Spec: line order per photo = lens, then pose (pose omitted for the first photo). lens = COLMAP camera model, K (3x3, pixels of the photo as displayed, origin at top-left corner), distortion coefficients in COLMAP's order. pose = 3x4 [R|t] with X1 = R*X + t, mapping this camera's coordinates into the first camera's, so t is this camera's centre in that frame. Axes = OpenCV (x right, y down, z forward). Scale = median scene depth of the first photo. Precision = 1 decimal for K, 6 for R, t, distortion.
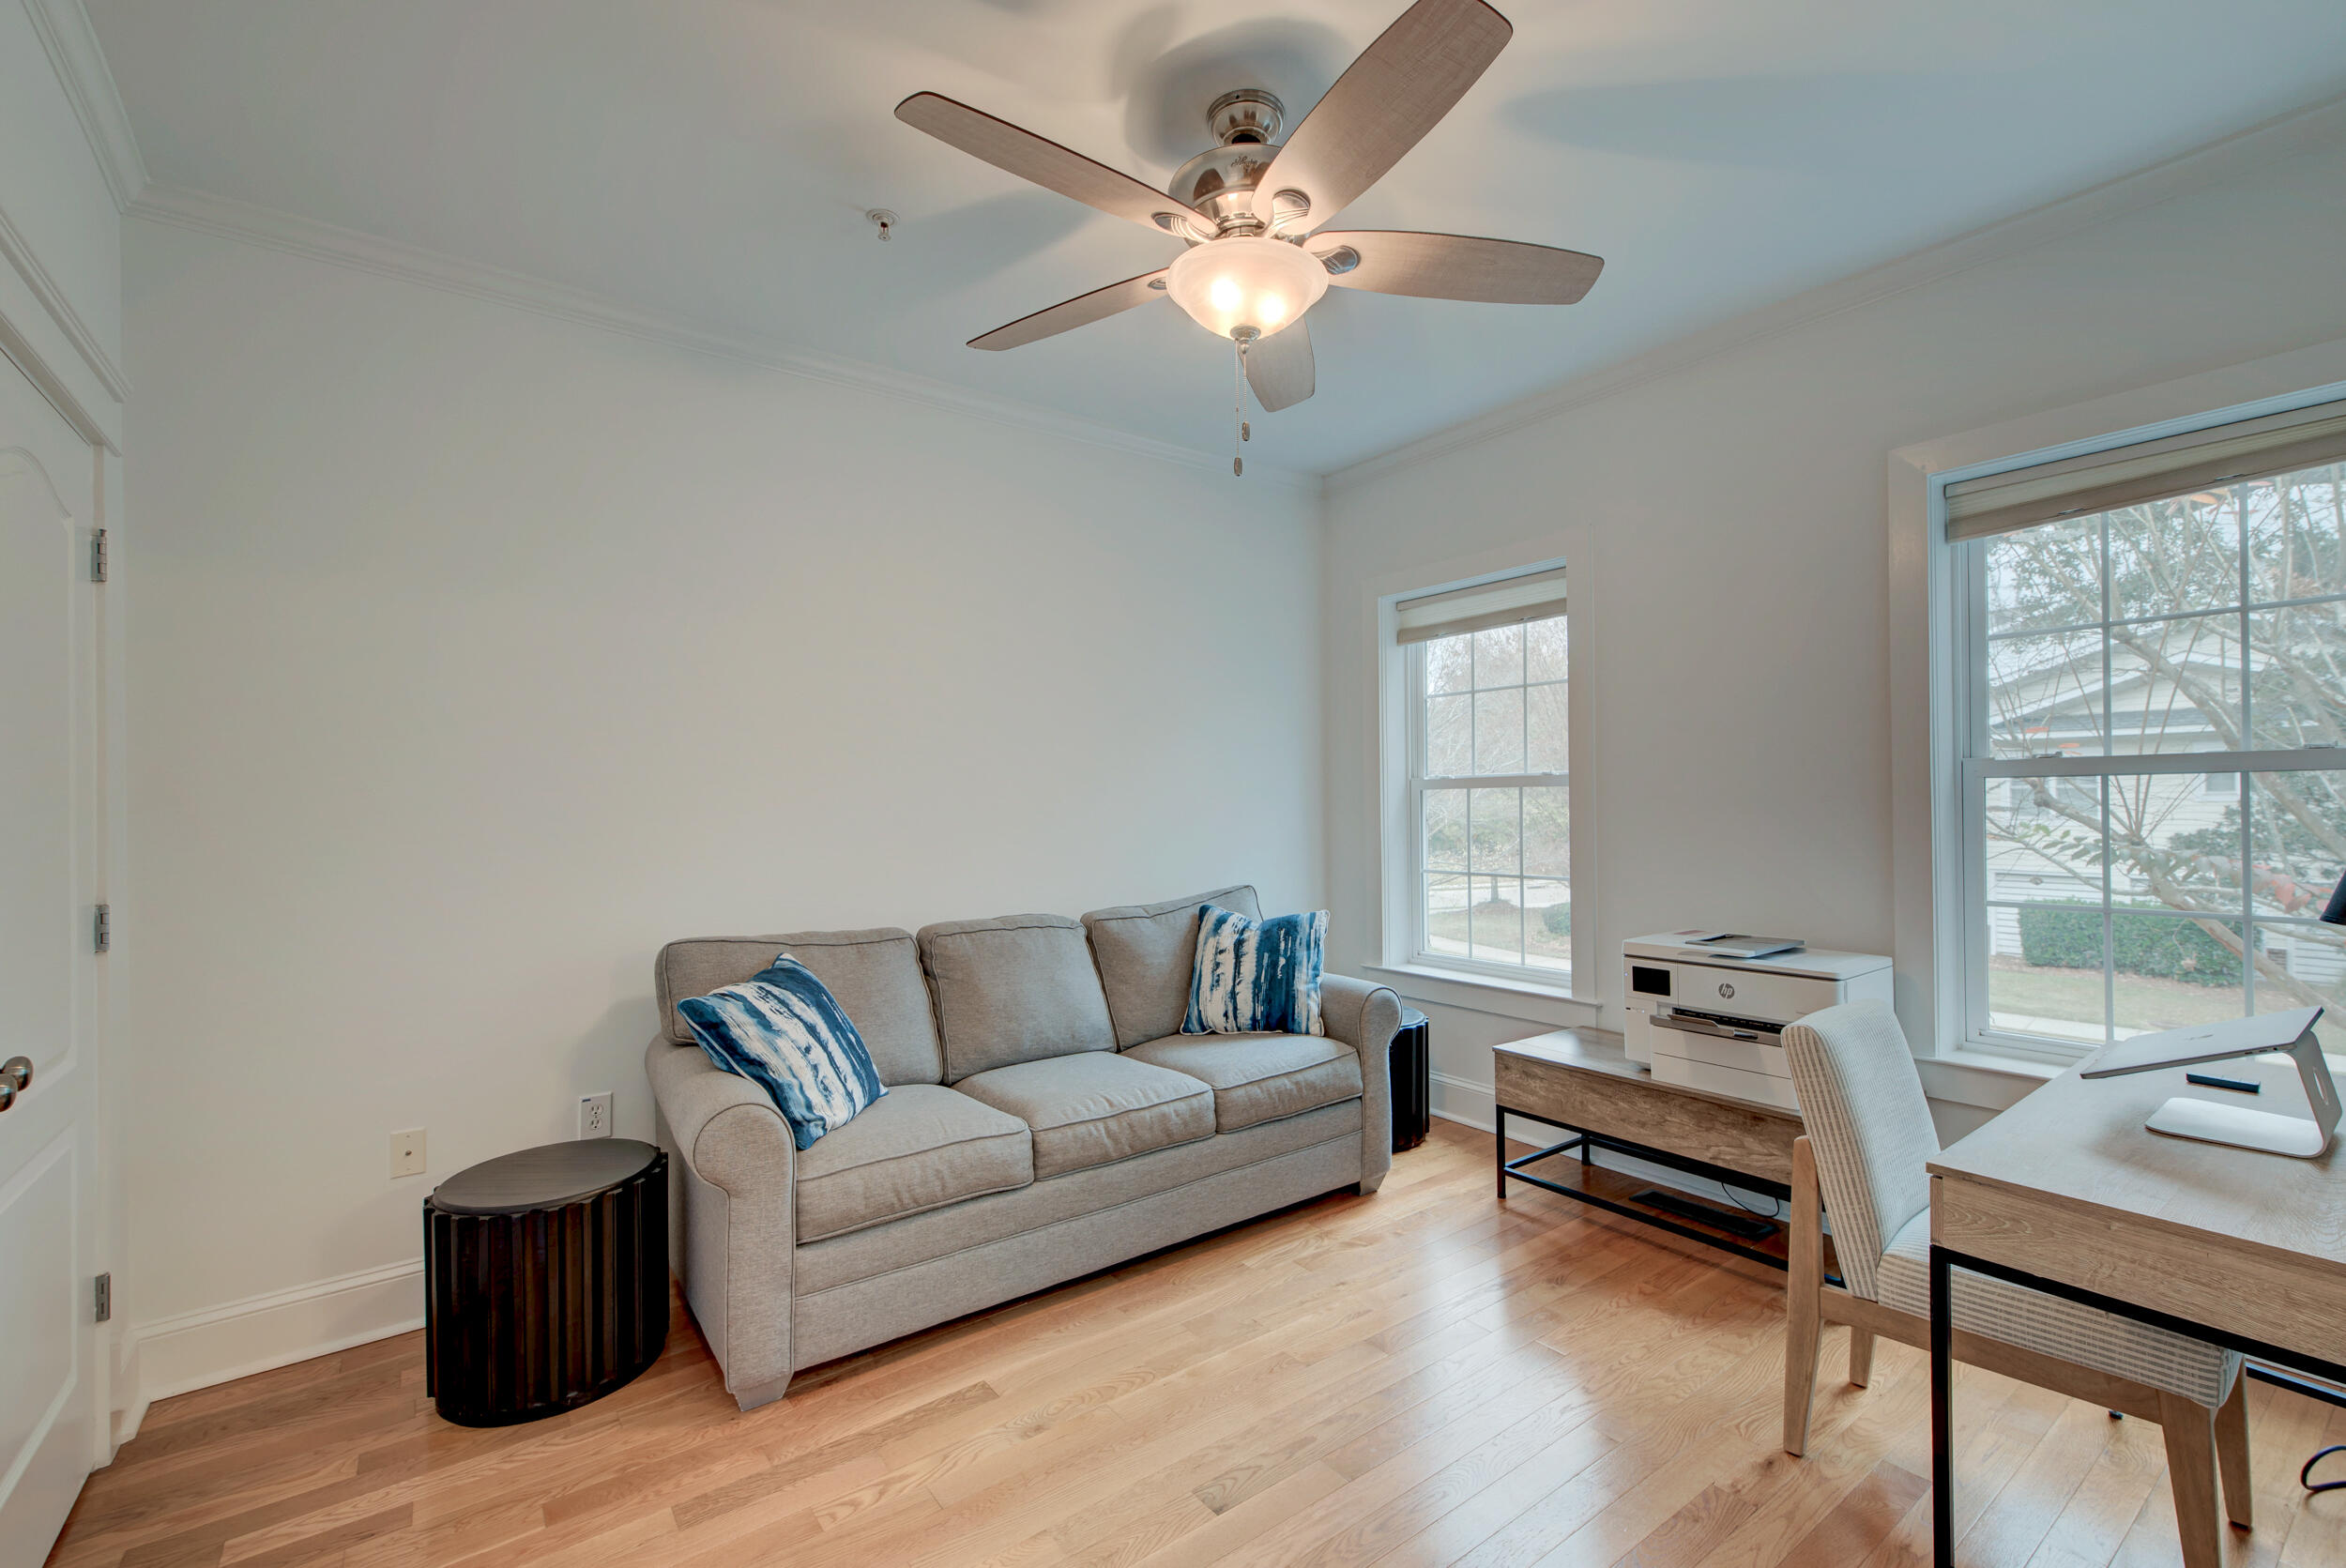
lens RADIAL K [[1000.3, 0, 1172.2], [0, 1000.3, 816.7], [0, 0, 1]] dist [0.028940, -0.010871]
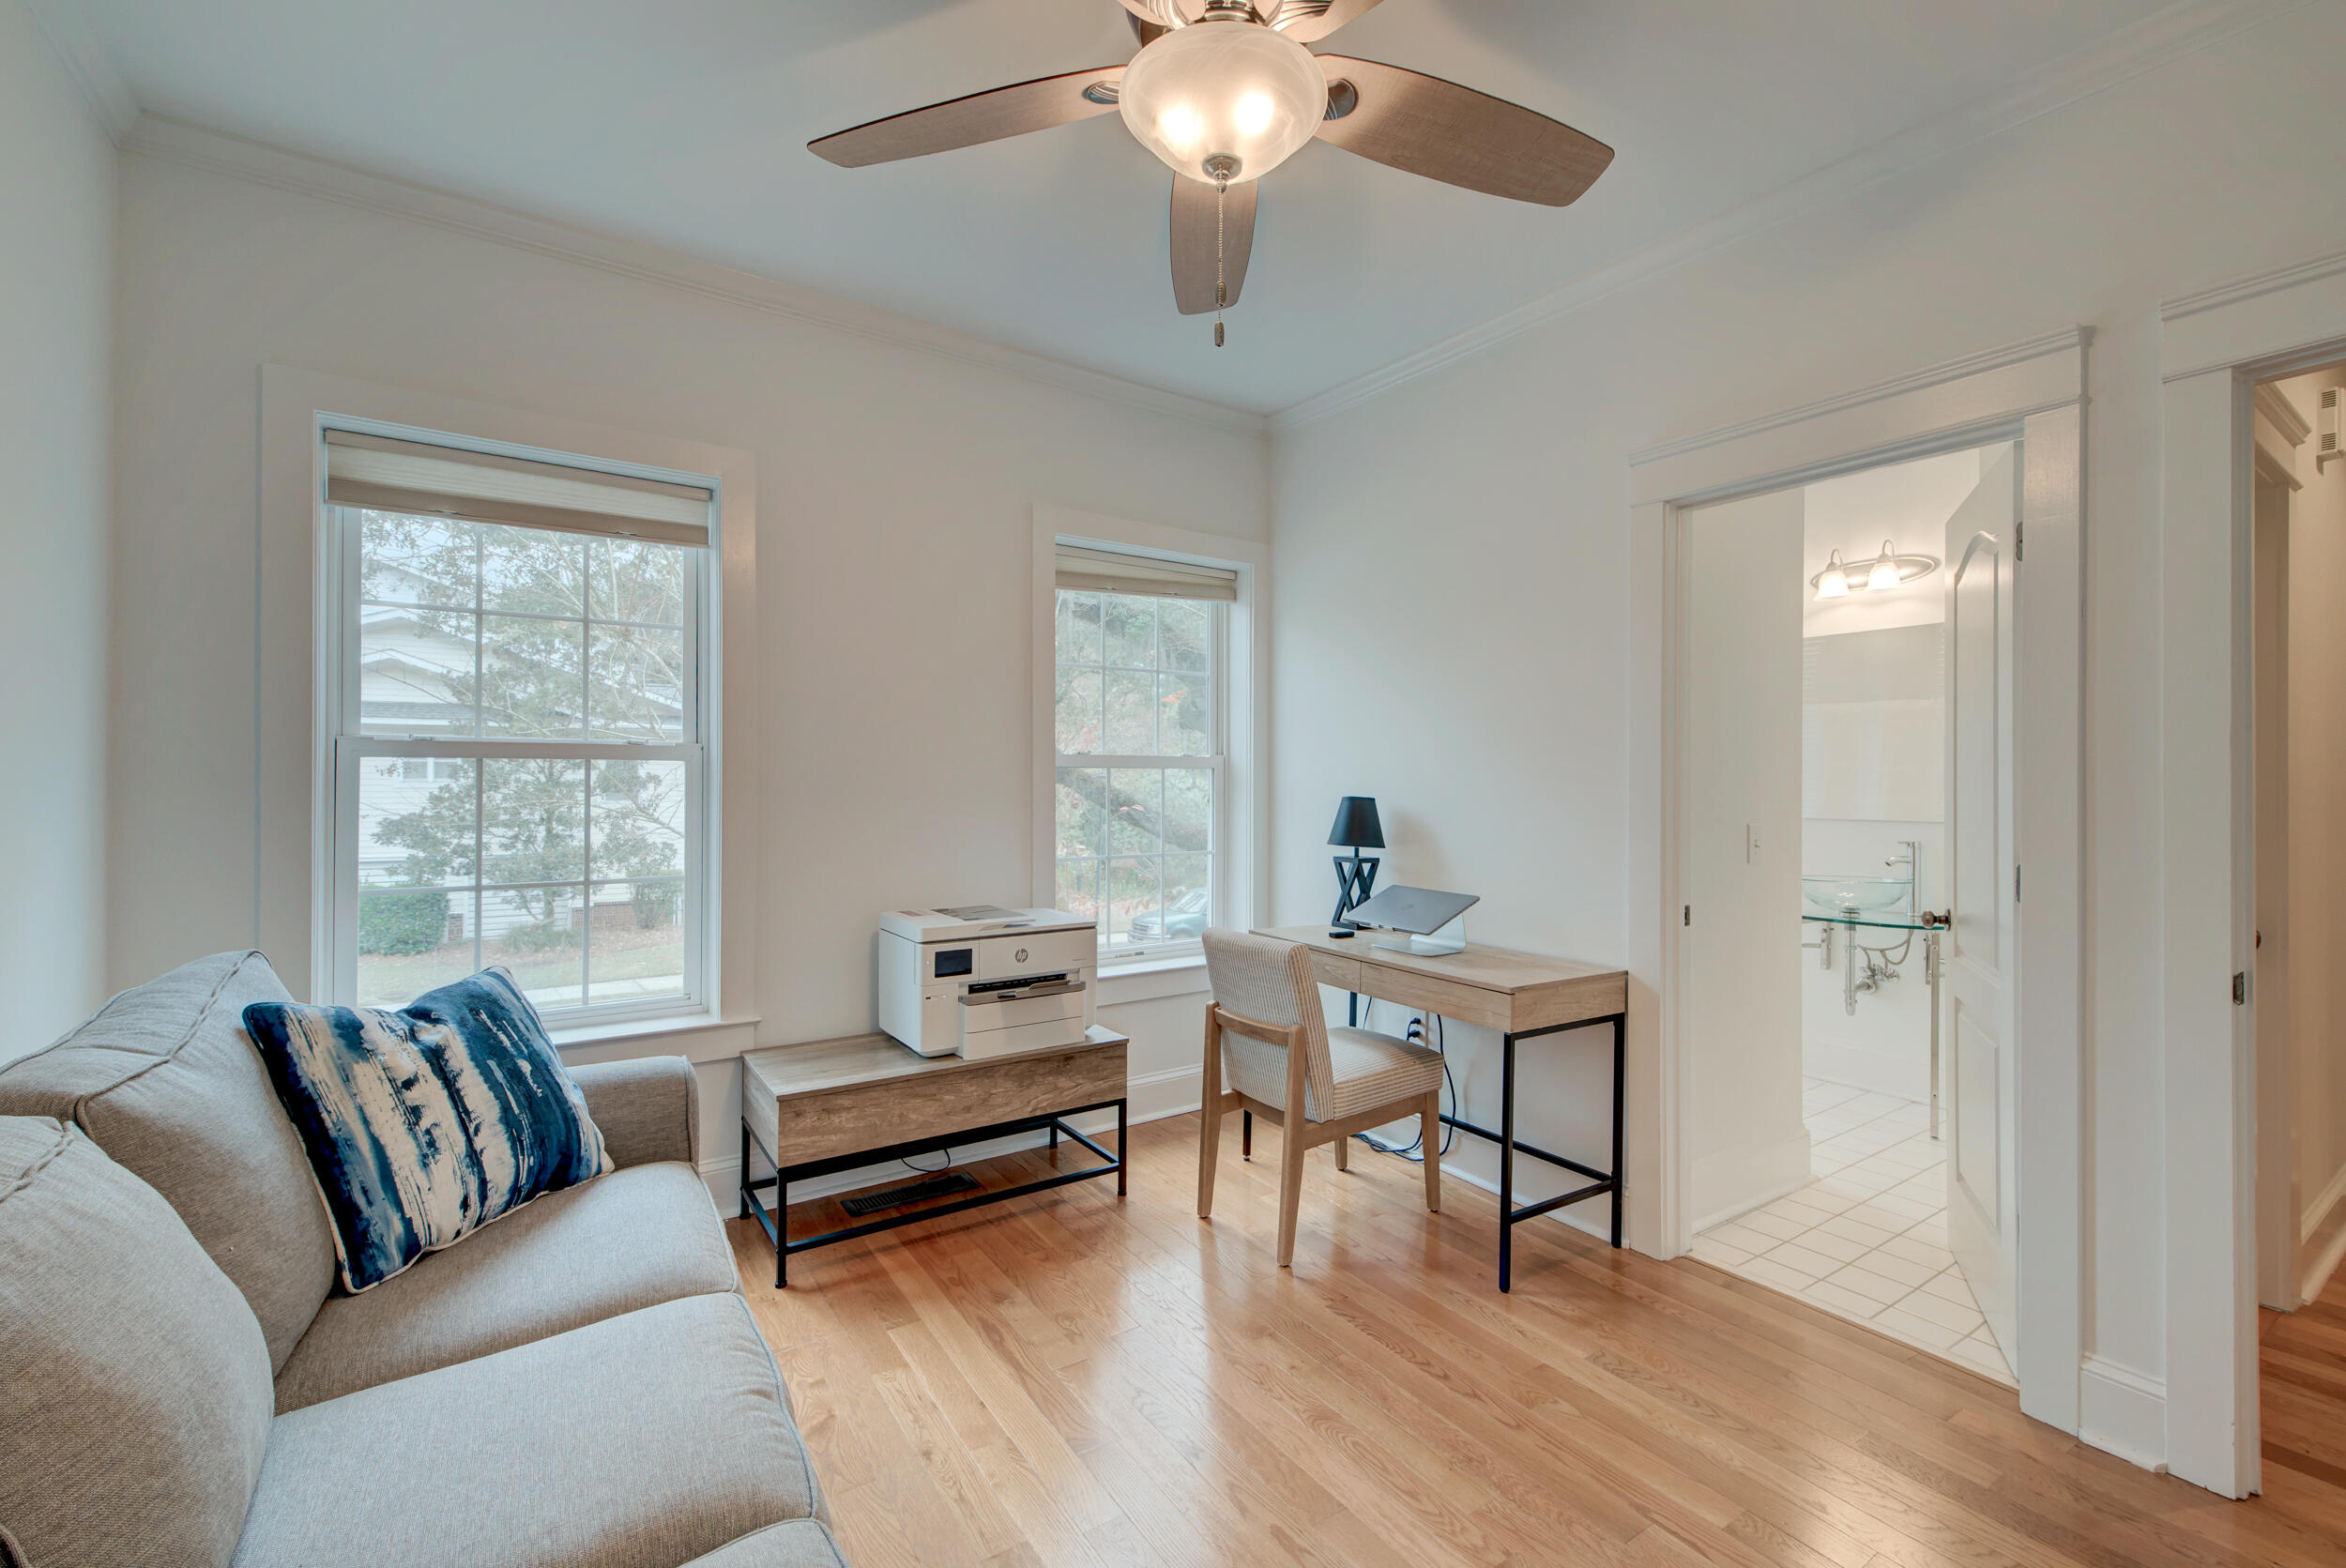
lens RADIAL K [[1008.7, 0, 1202.4], [0, 1008.7, 784.2], [0, 0, 1]] dist [0.031149, -0.010841]
pose [[0.036770, 0.010975, 0.999263, -0.465765], [0.008012, 0.999904, -0.011277, 0.000727], [-0.999292, 0.008420, 0.036679, 0.657559]]
